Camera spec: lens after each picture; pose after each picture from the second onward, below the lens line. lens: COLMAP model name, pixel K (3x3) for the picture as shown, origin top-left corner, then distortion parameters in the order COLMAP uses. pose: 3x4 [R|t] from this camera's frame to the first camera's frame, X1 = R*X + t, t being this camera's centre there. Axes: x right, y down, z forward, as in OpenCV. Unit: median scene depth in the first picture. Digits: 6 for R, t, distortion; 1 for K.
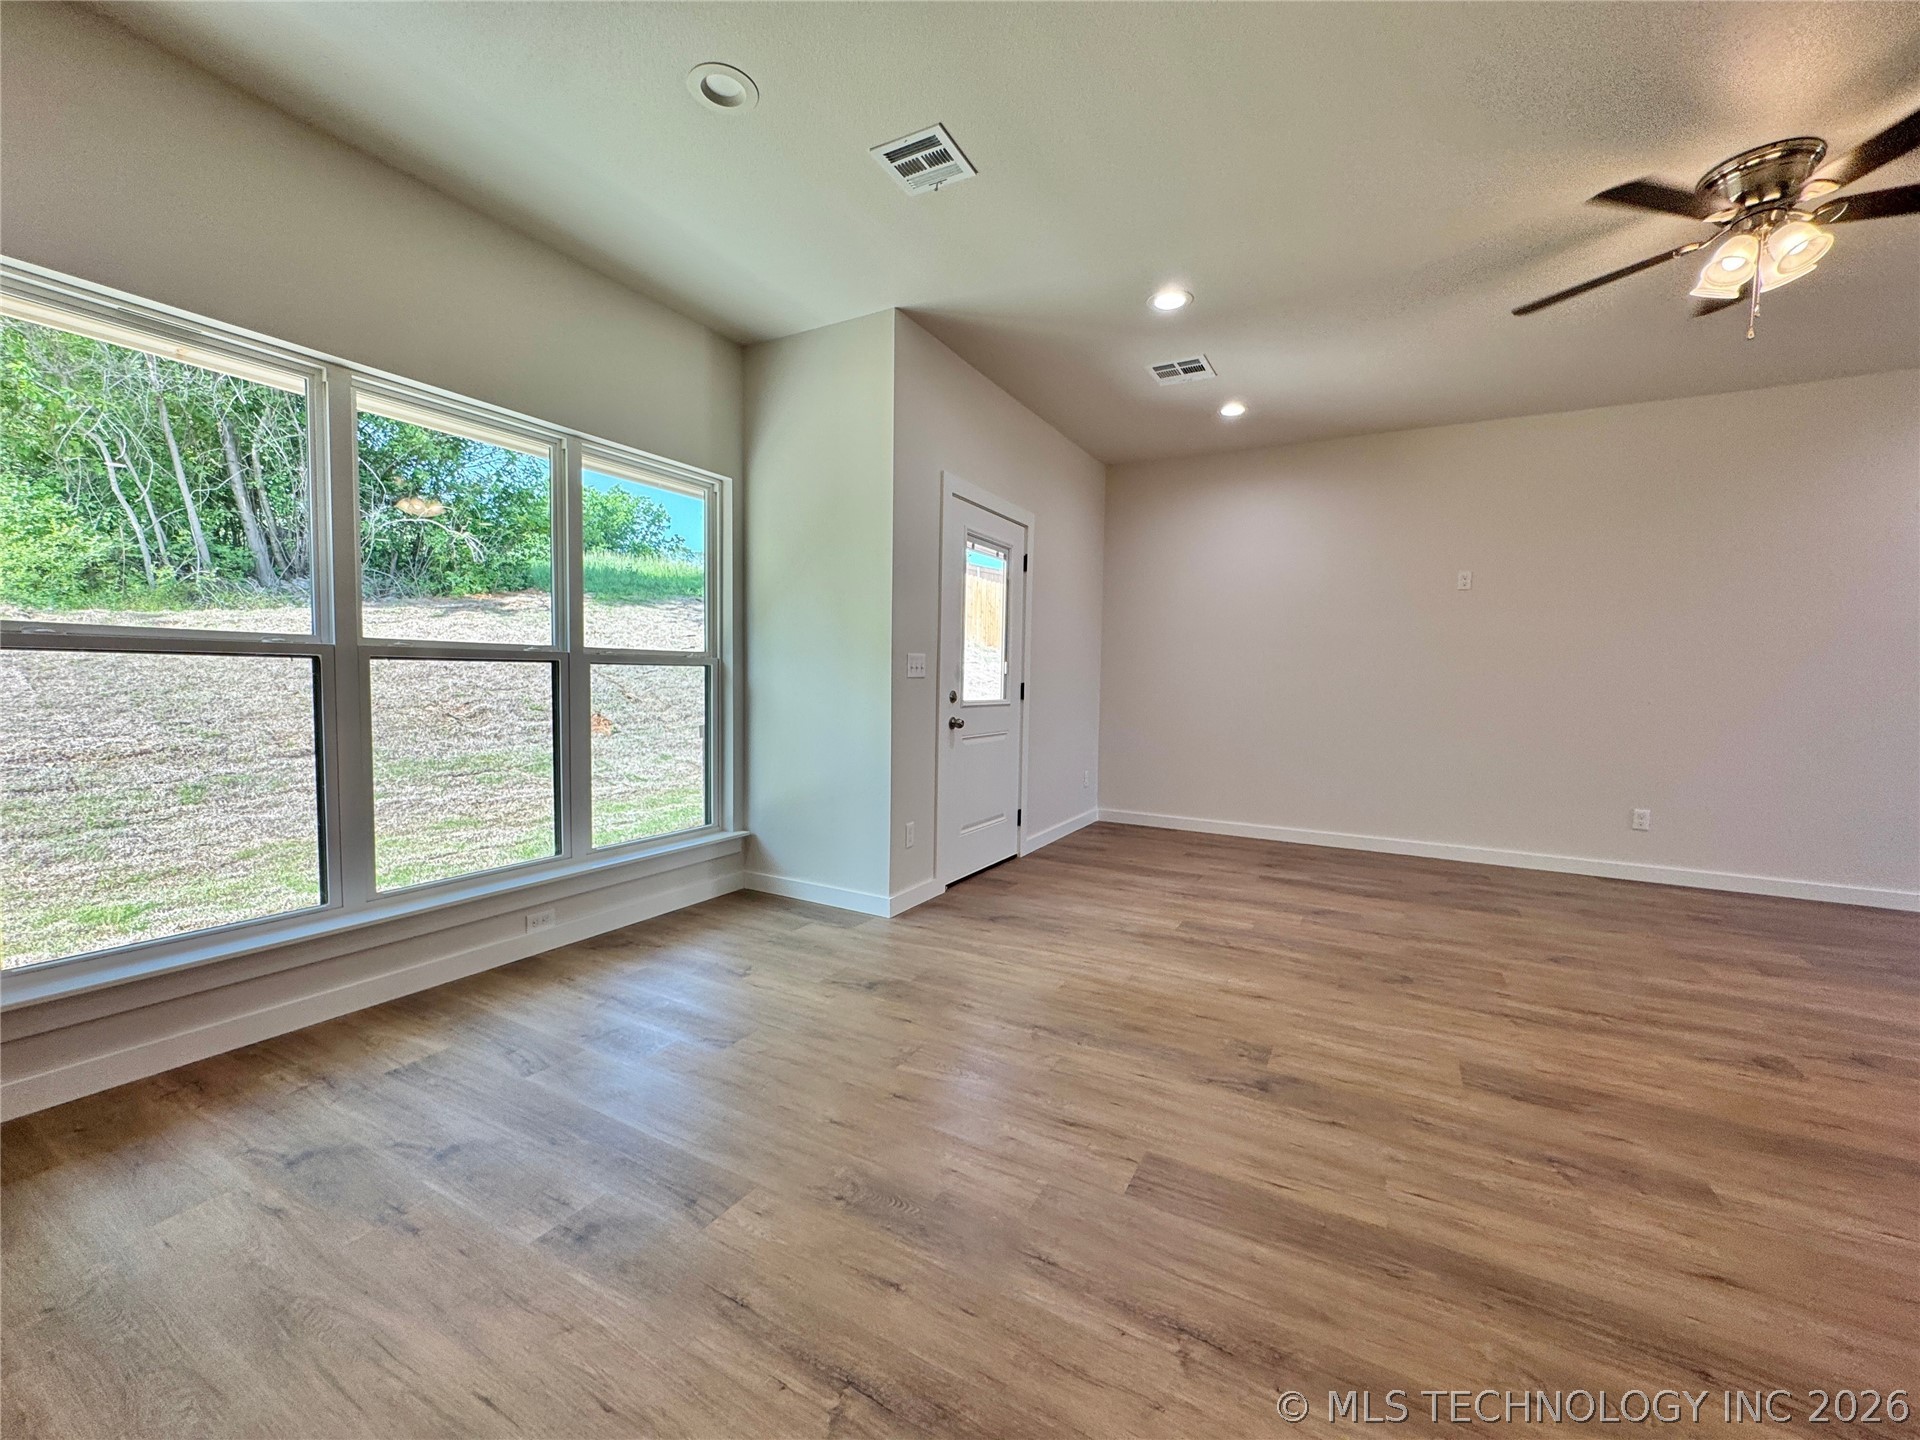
lens RADIAL K [[766.3, 0, 960.2], [0, 766.3, 720.6], [0, 0, 1]] dist [-0.001637, -0.000116]
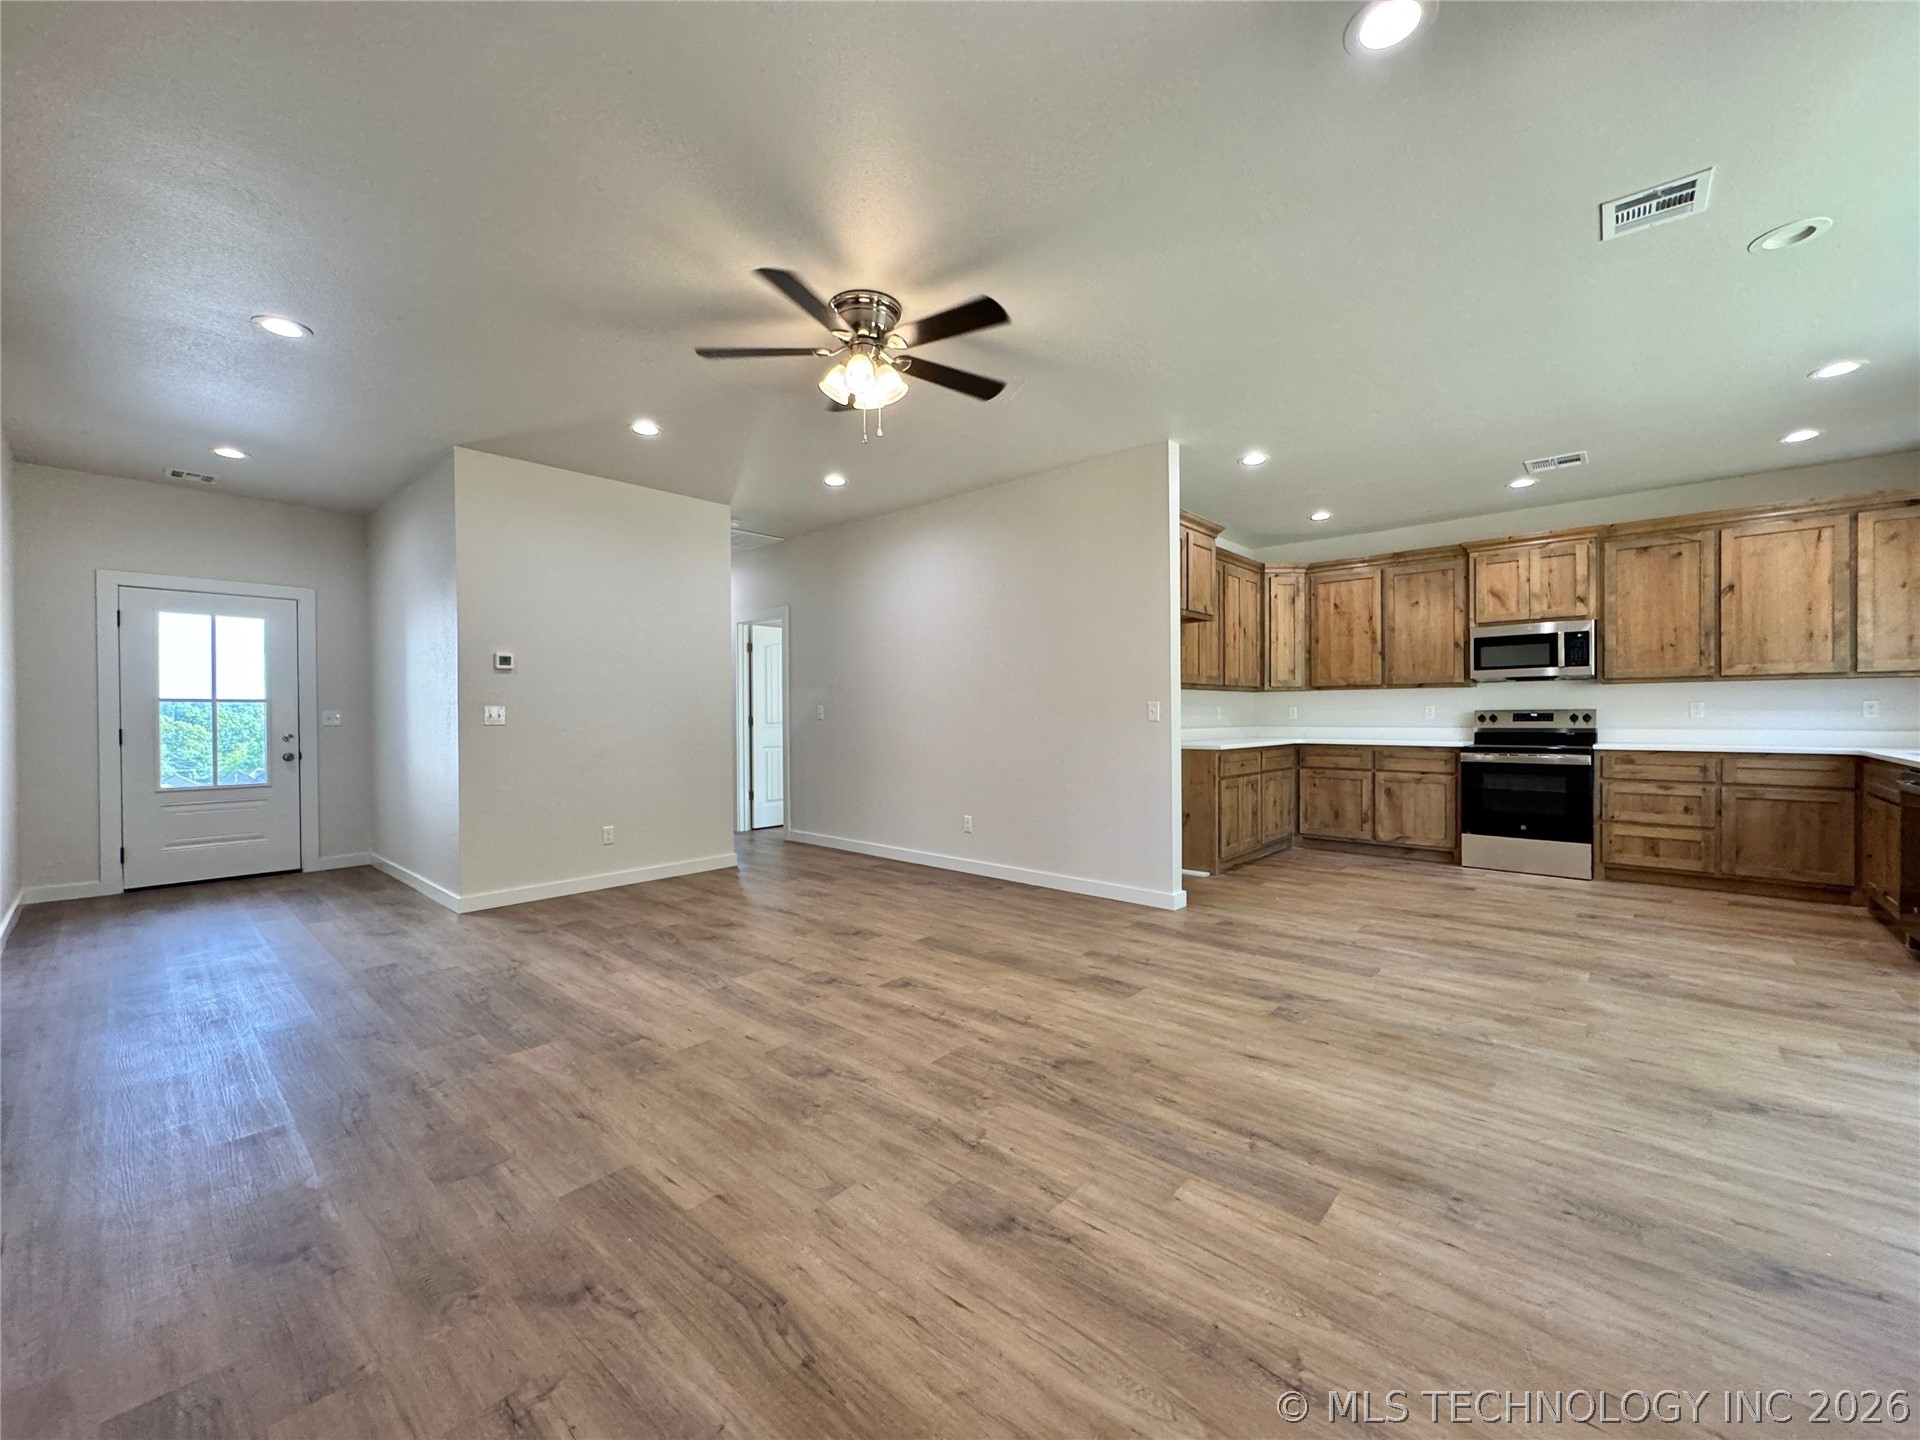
lens RADIAL K [[766.3, 0, 961.5], [0, 766.3, 719.6], [0, 0, 1]] dist [-0.001637, -0.000116]
pose [[-0.975372, -0.012907, 0.220190, 0.459350], [0.002386, 0.997611, 0.069046, -0.103991], [-0.220555, 0.067871, -0.973010, 1.683542]]
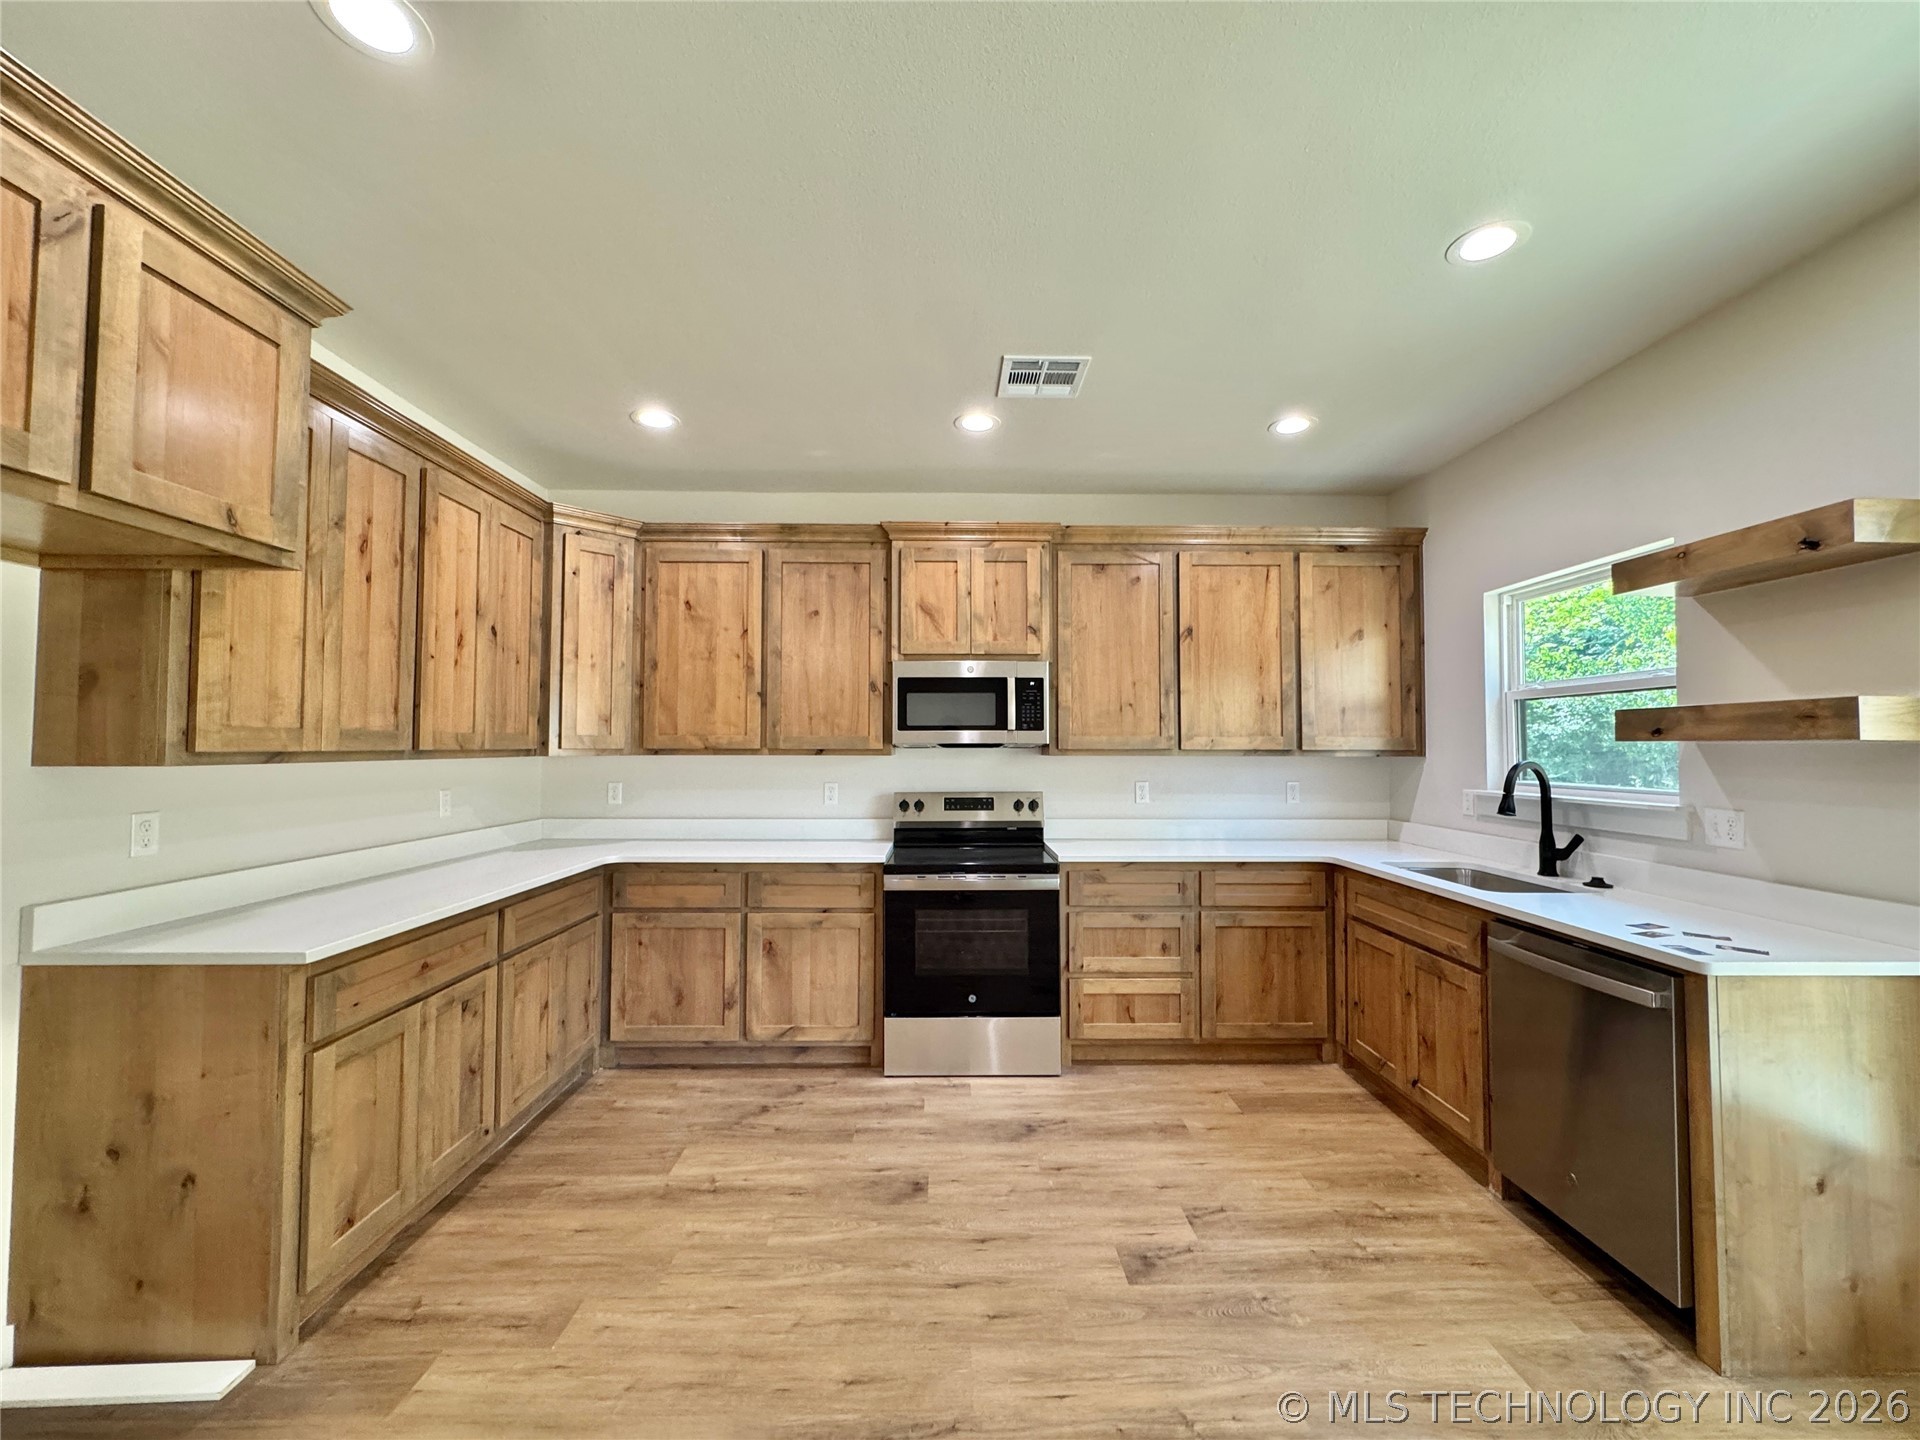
lens RADIAL K [[766.3, 0, 959.1], [0, 766.3, 721.7], [0, 0, 1]] dist [-0.001637, -0.000116]
pose [[-0.863776, -0.034837, -0.502671, 0.148452], [-0.046300, 0.998874, 0.010334, -0.120929], [0.501745, 0.032200, -0.864416, 0.614790]]
